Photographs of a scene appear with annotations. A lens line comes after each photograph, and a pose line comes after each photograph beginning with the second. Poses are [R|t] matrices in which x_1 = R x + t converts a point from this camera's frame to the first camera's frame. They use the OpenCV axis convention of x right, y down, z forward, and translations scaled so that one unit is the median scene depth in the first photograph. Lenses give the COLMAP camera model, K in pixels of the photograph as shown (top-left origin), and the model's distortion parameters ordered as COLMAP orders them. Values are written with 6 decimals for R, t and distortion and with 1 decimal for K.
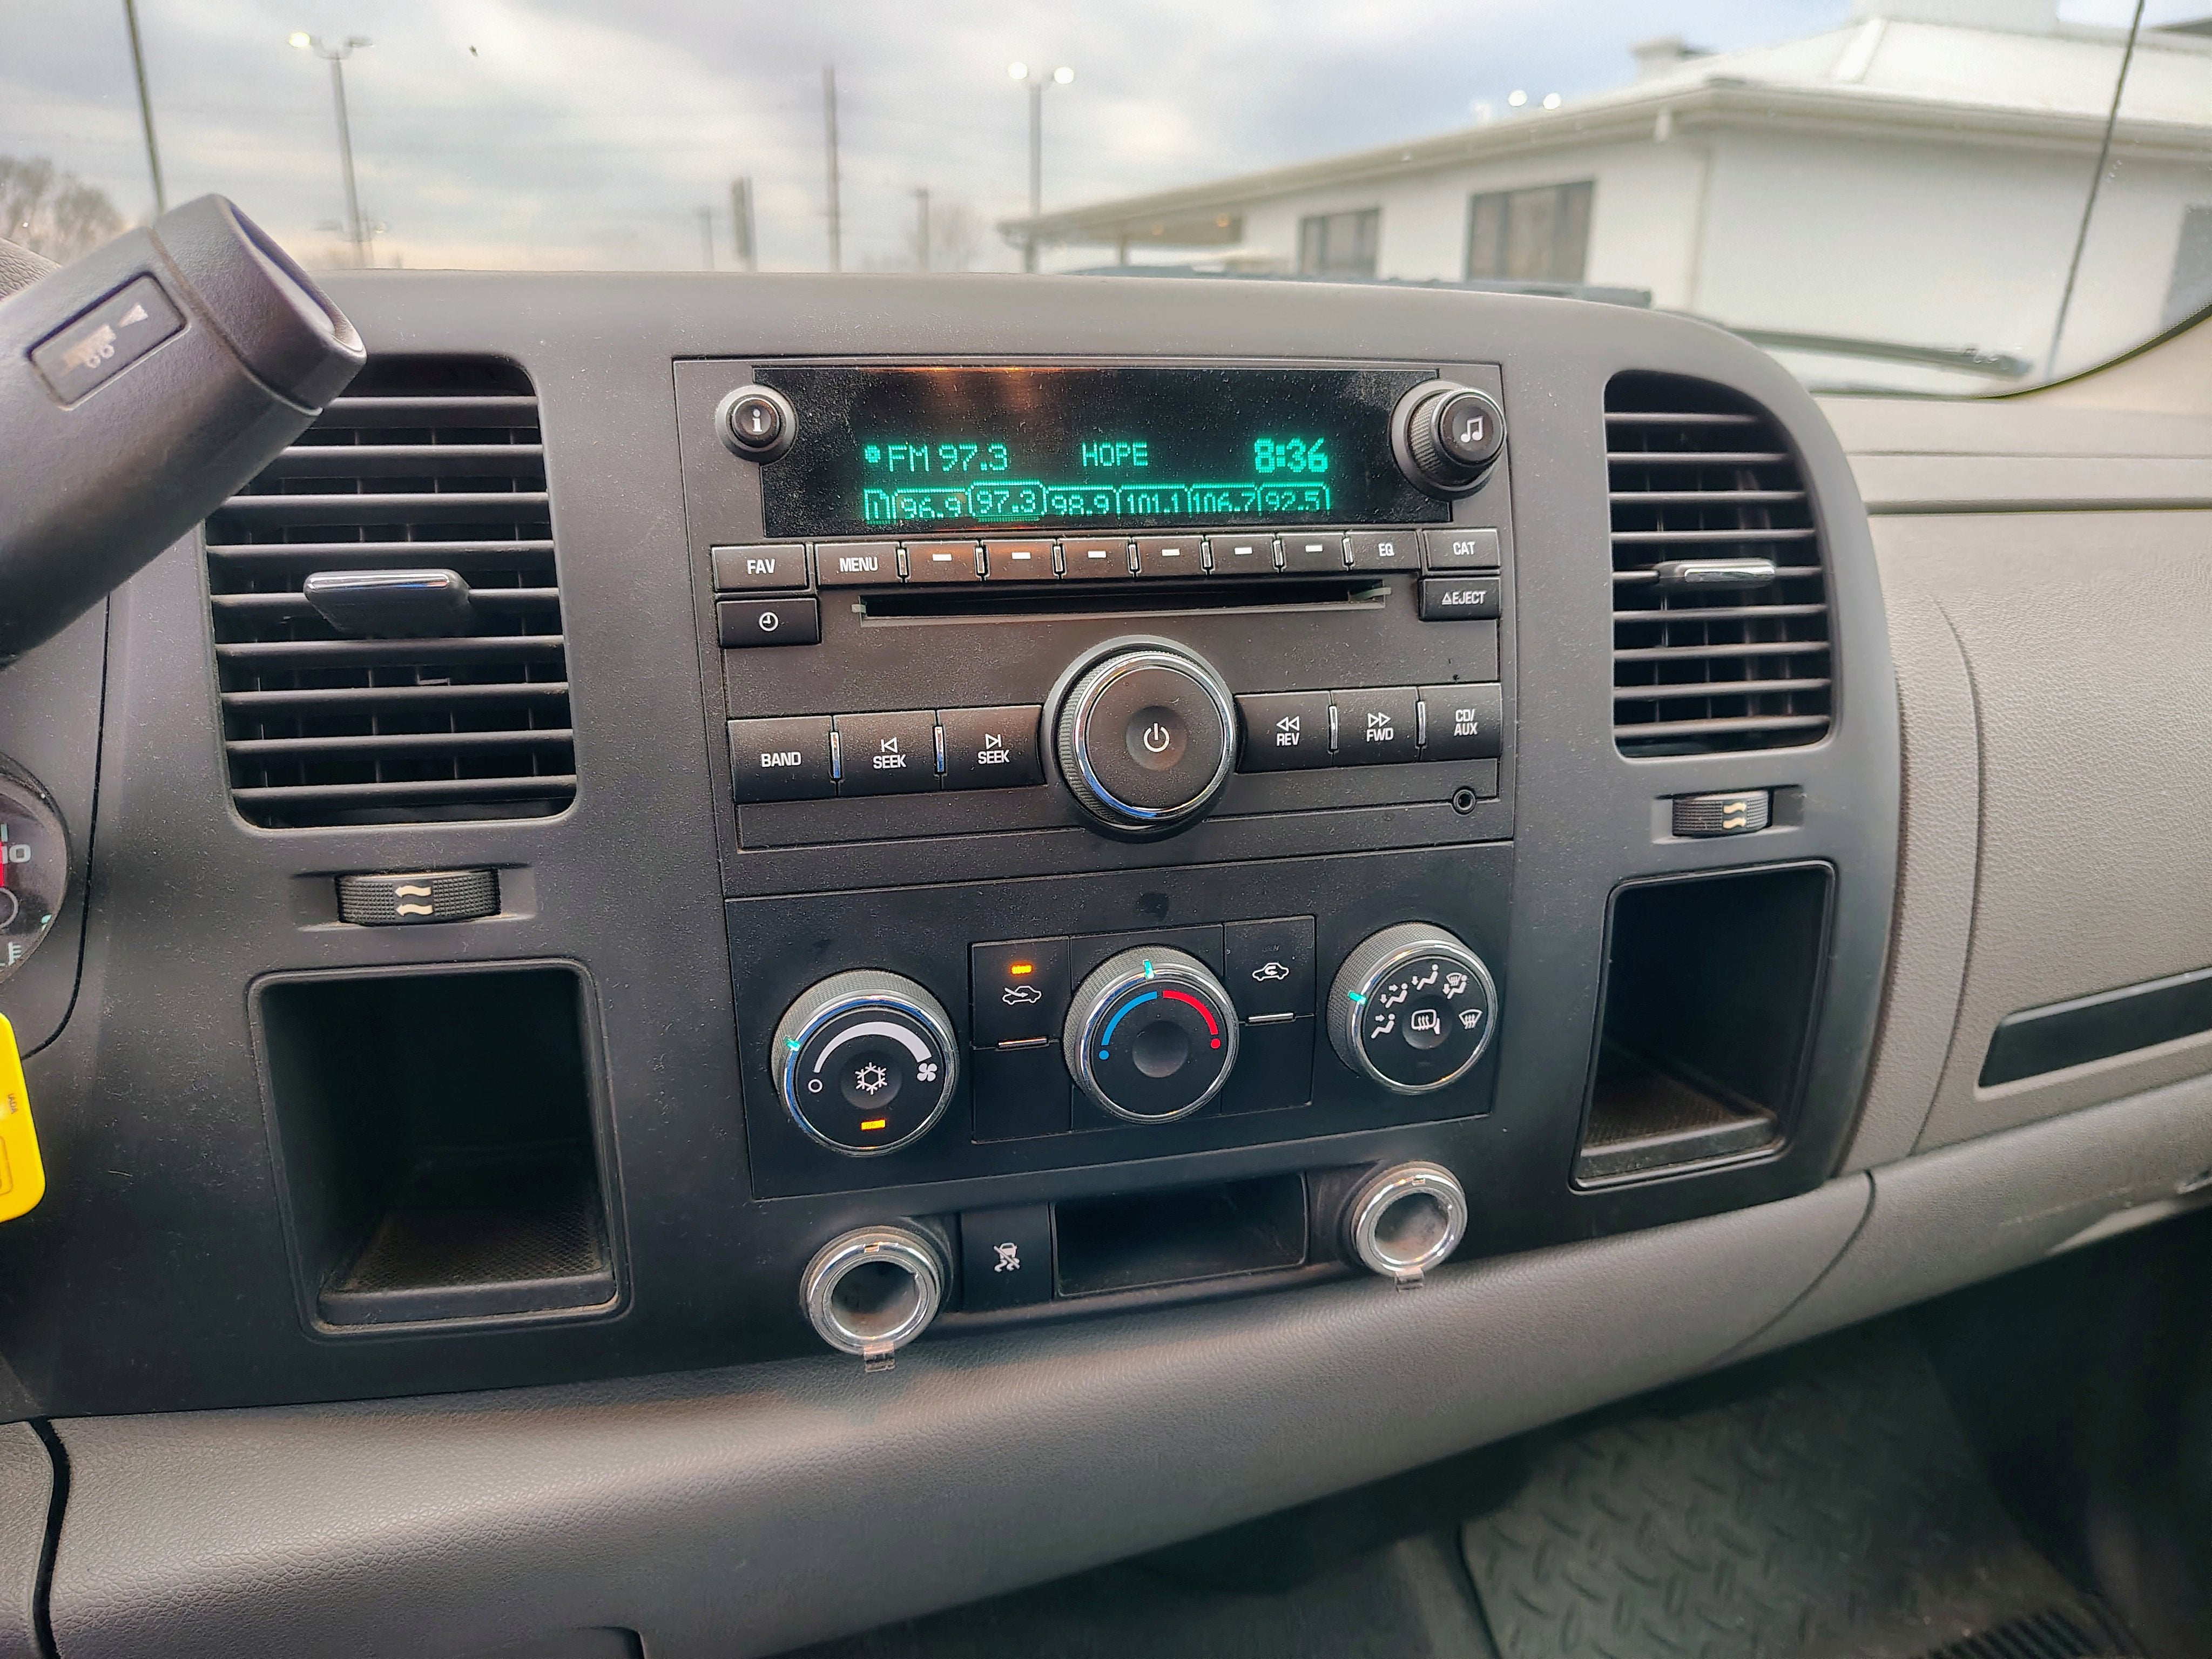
lens RADIAL K [[1530.6, 0, 1106.0], [0, 1530.6, 829.5], [0, 0, 1]] dist [-0.001831, -0.002692]
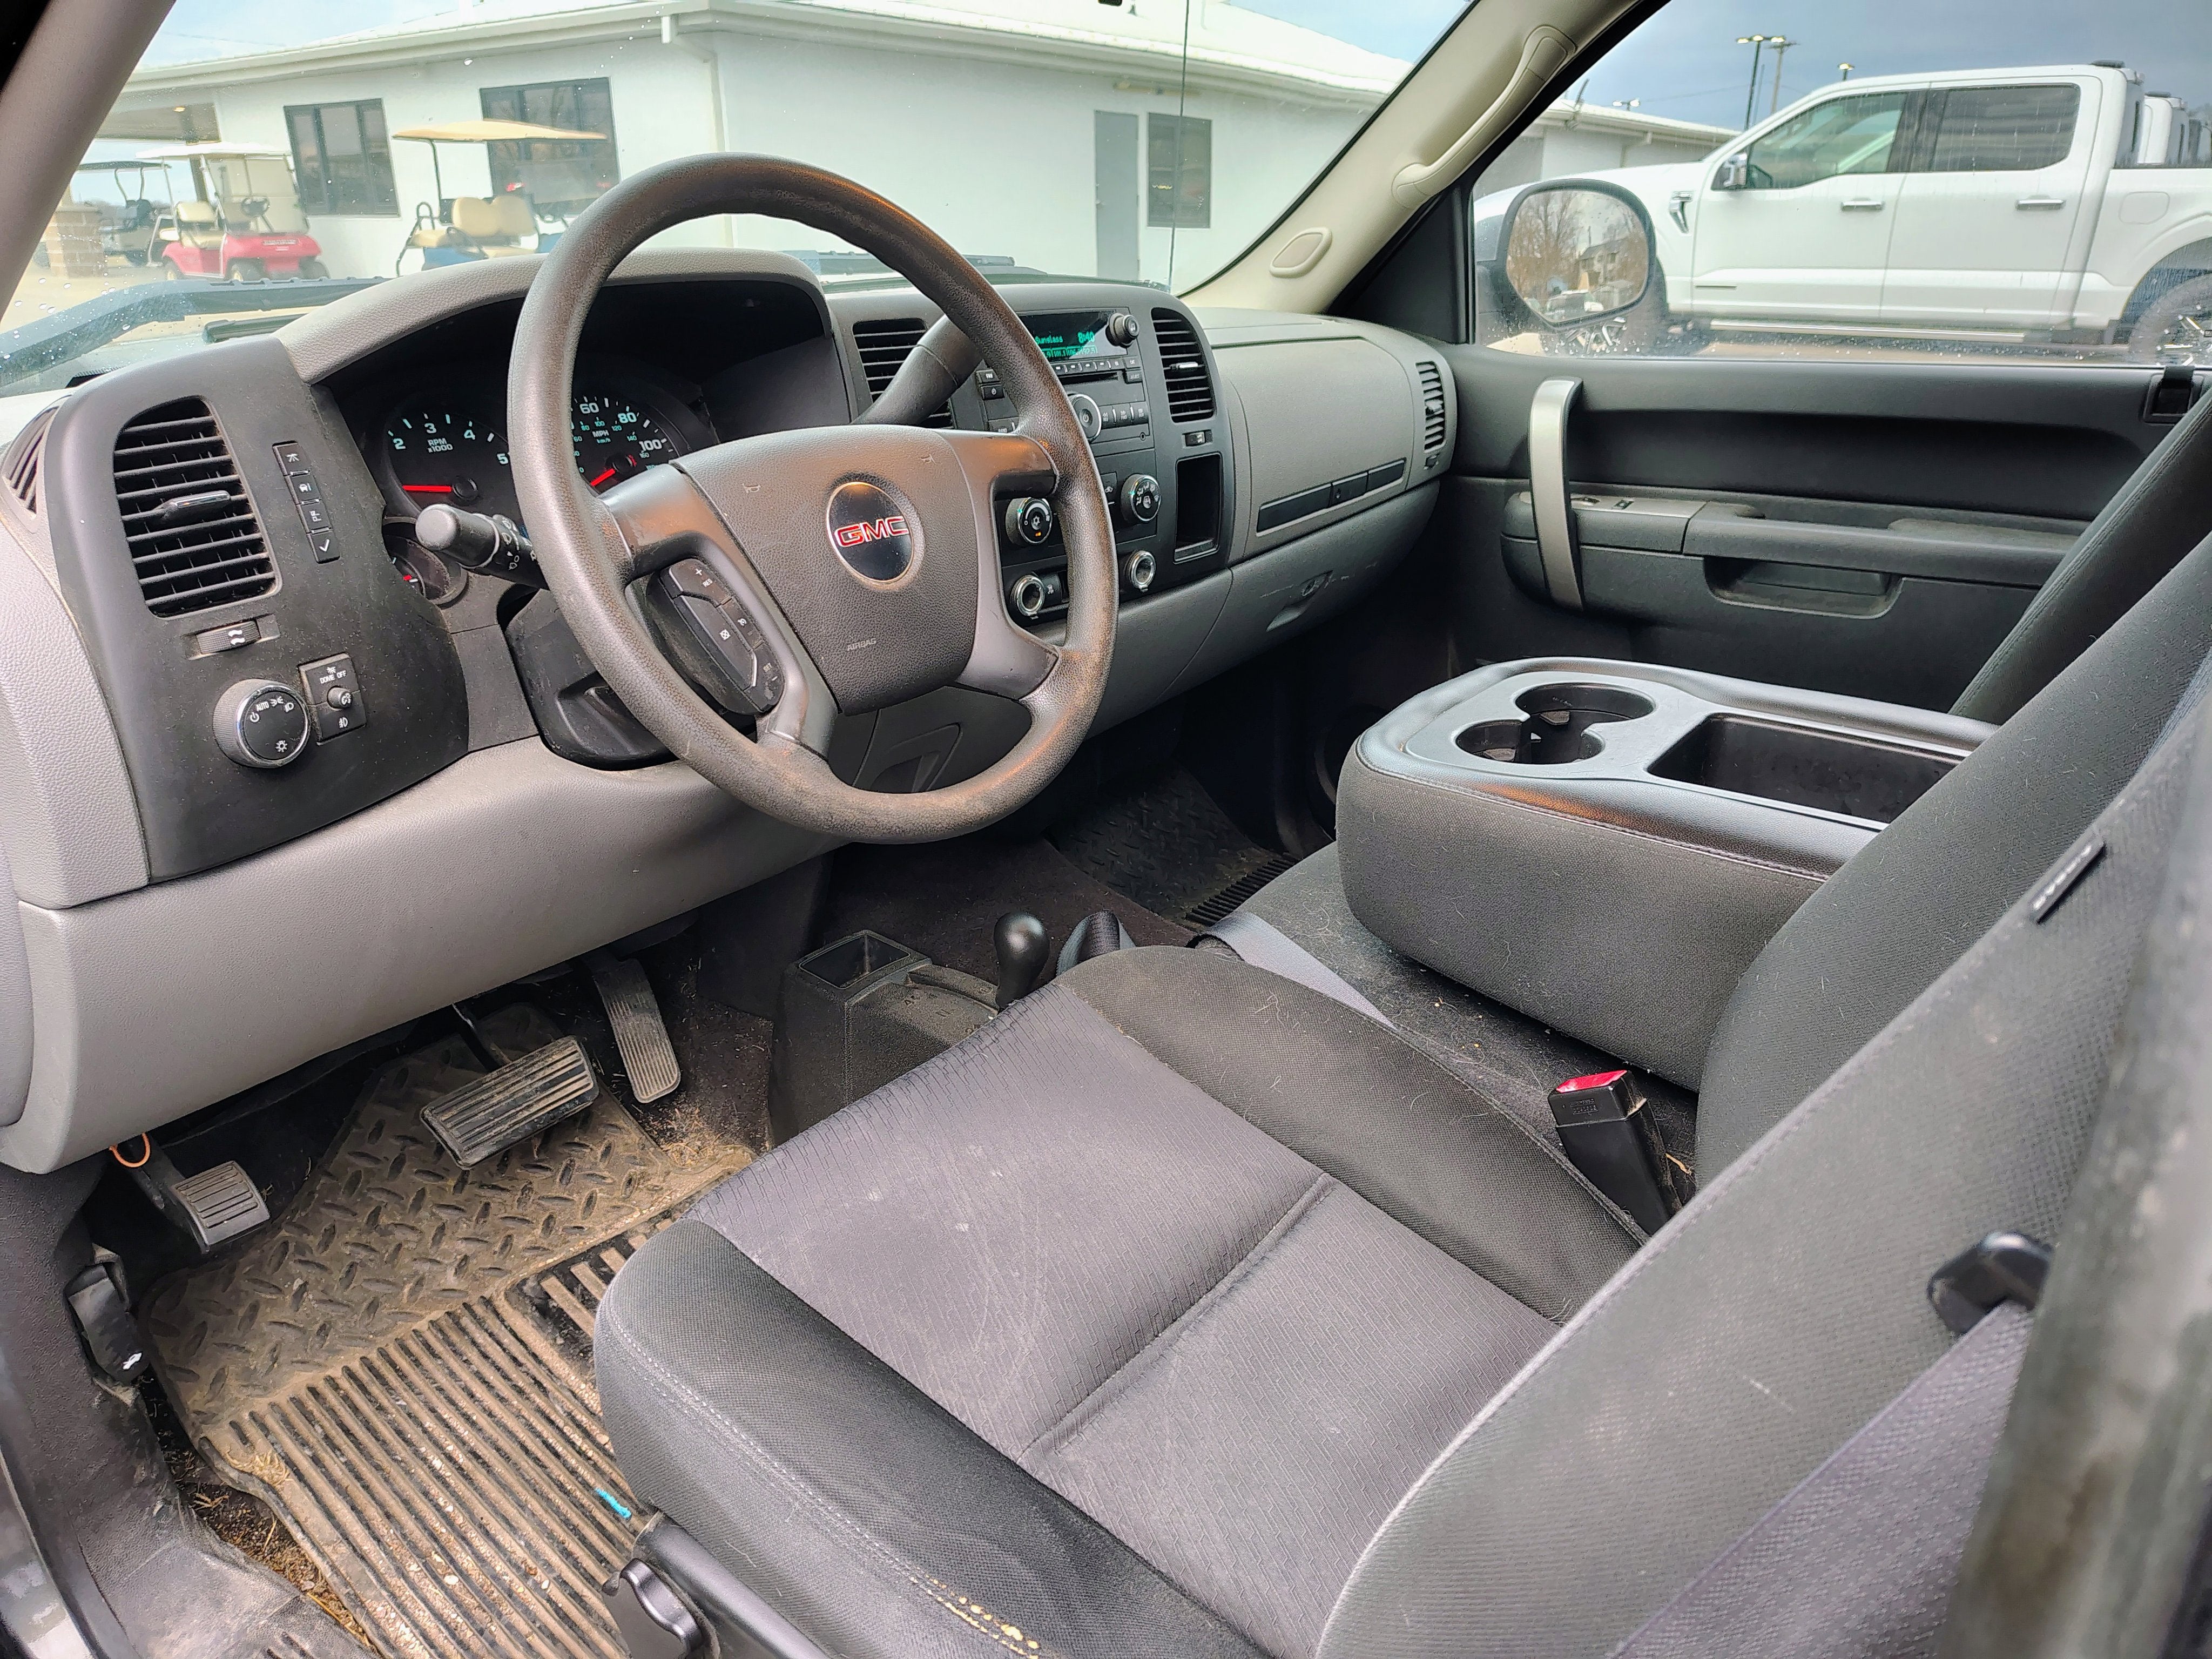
lens RADIAL K [[1497.4, 0, 1106.0], [0, 1497.4, 829.5], [0, 0, 1]] dist [0.002024, -0.002053]
pose [[0.830999, -0.218877, 0.511404, -1.784229], [0.184033, 0.975742, 0.118569, 0.436898], [-0.524950, -0.004416, 0.851121, -1.867066]]
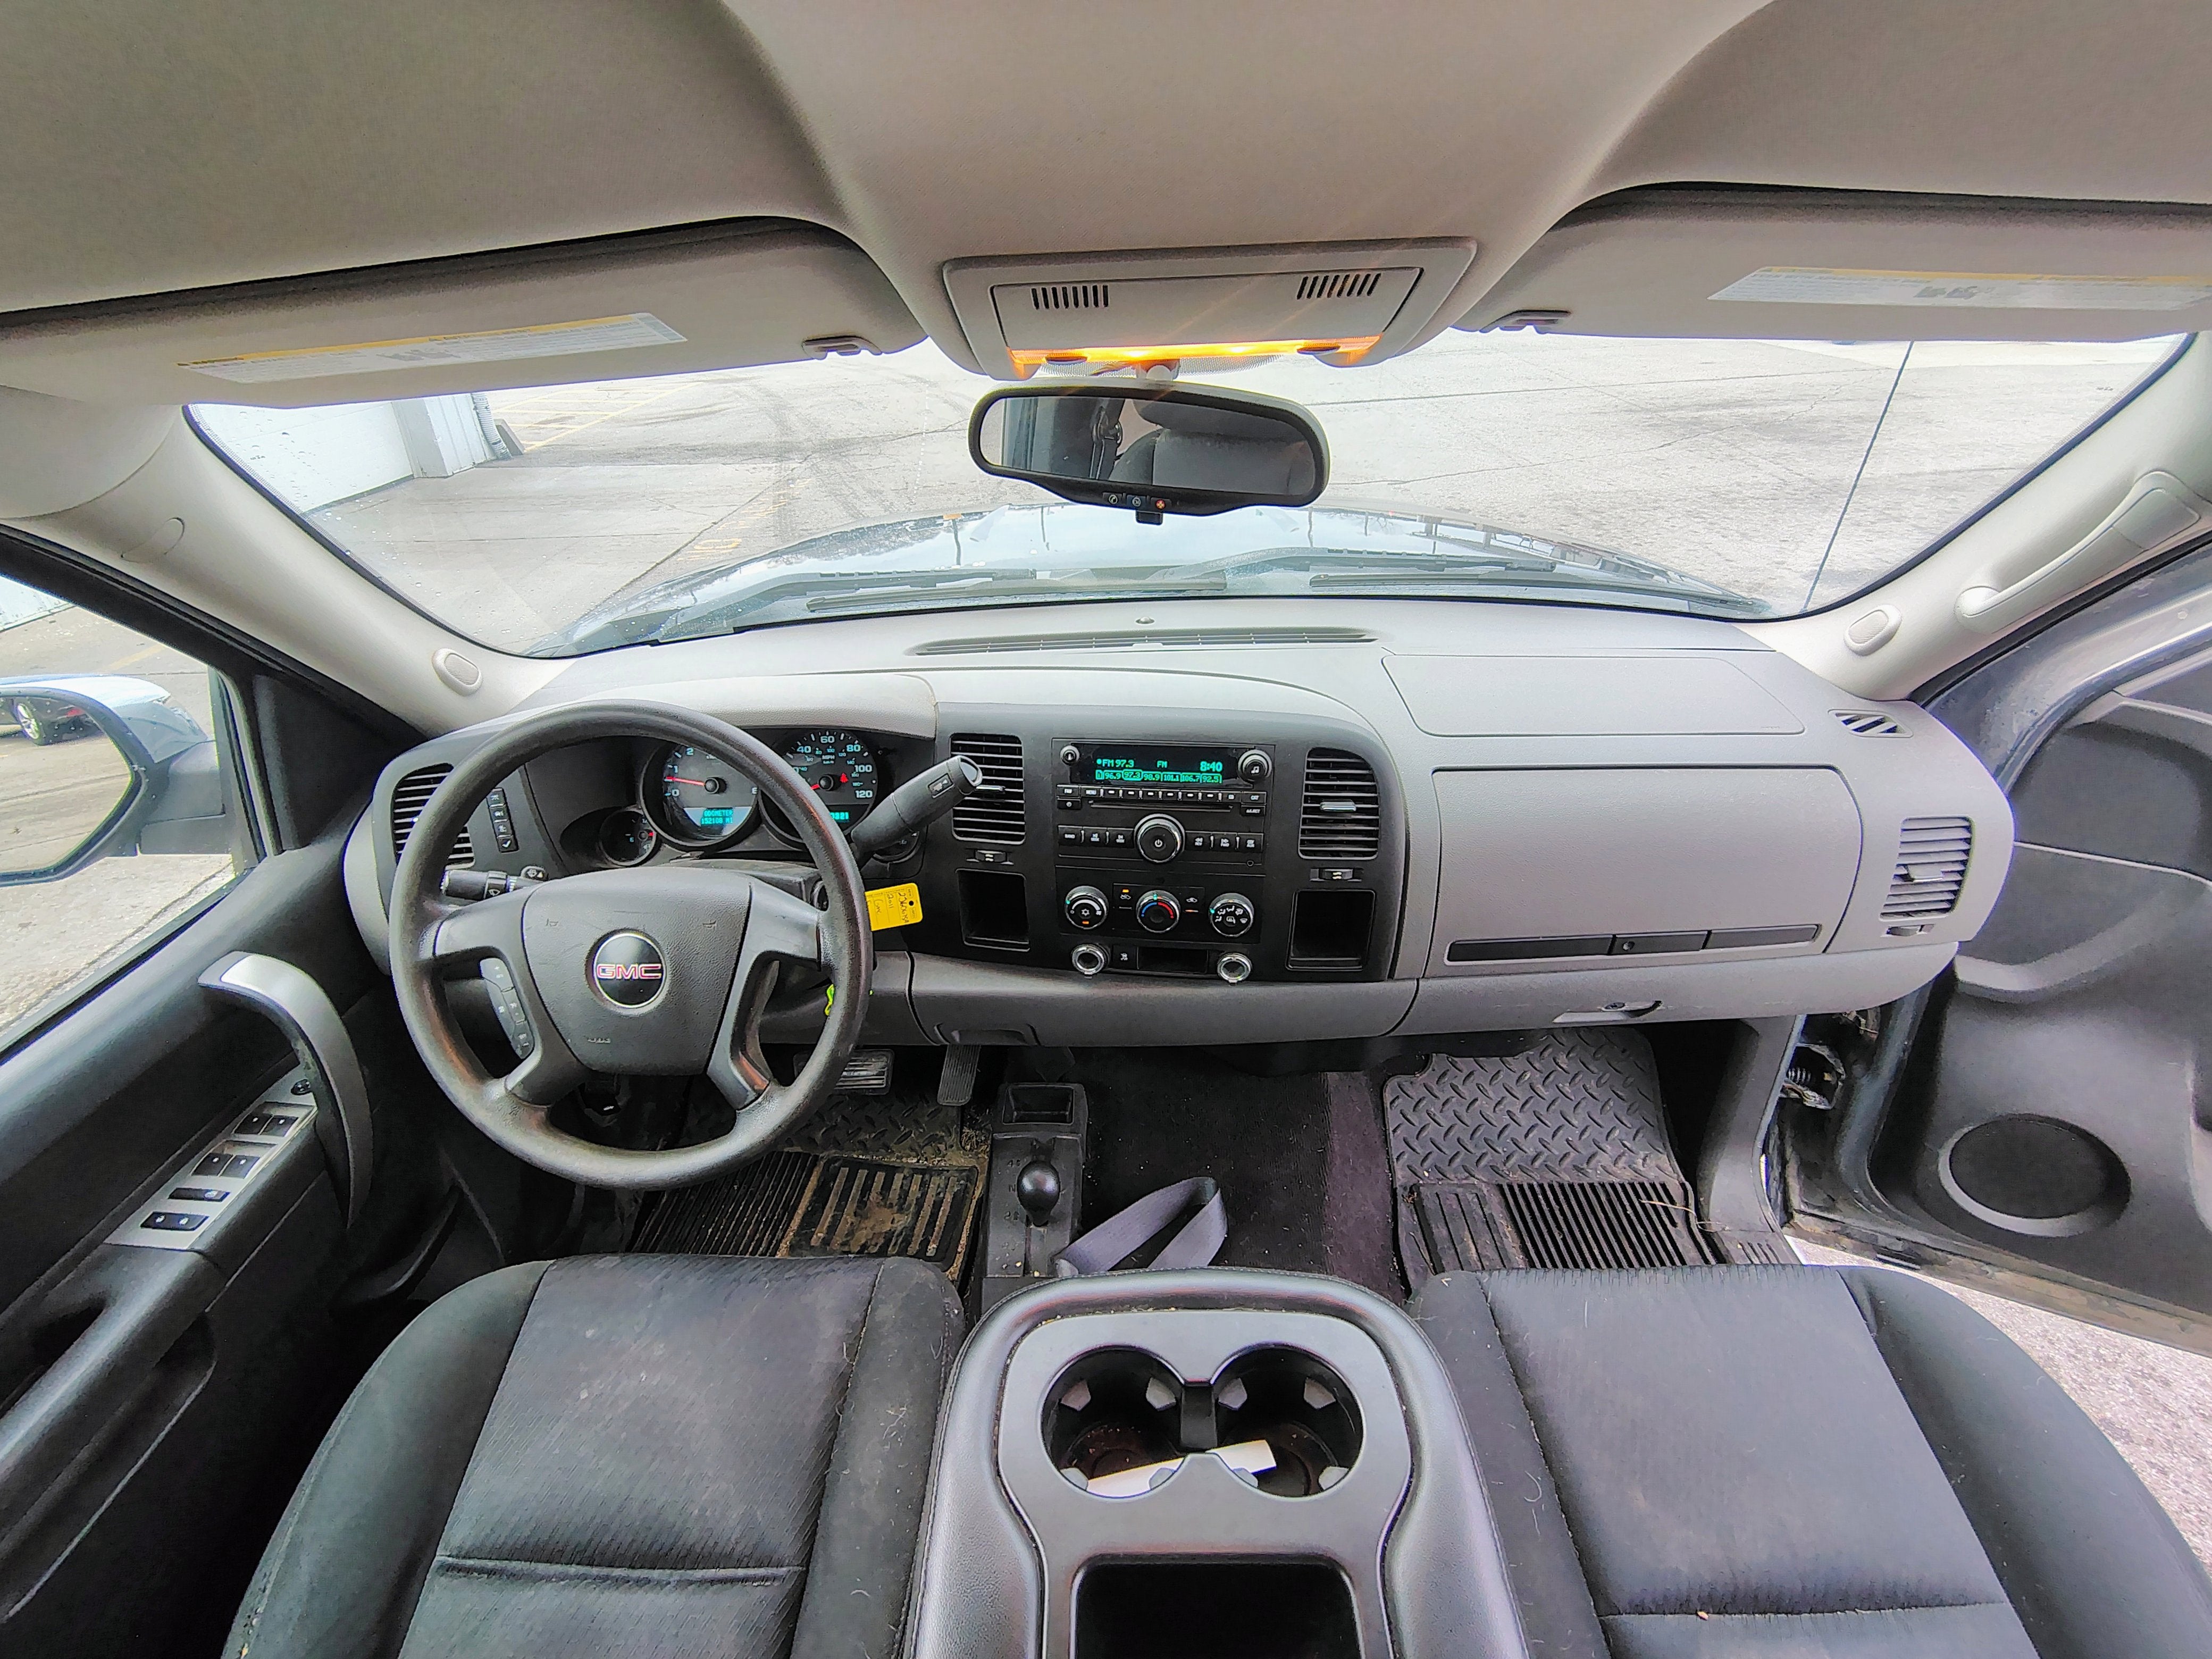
lens RADIAL K [[1020.2, 0, 1106.0], [0, 1020.2, 829.5], [0, 0, 1]] dist [0.002021, 0.000176]
pose [[0.933318, 0.147923, -0.327163, 0.709642], [-0.077349, 0.972631, 0.219104, -0.614682], [0.350620, -0.179188, 0.919216, -1.370298]]
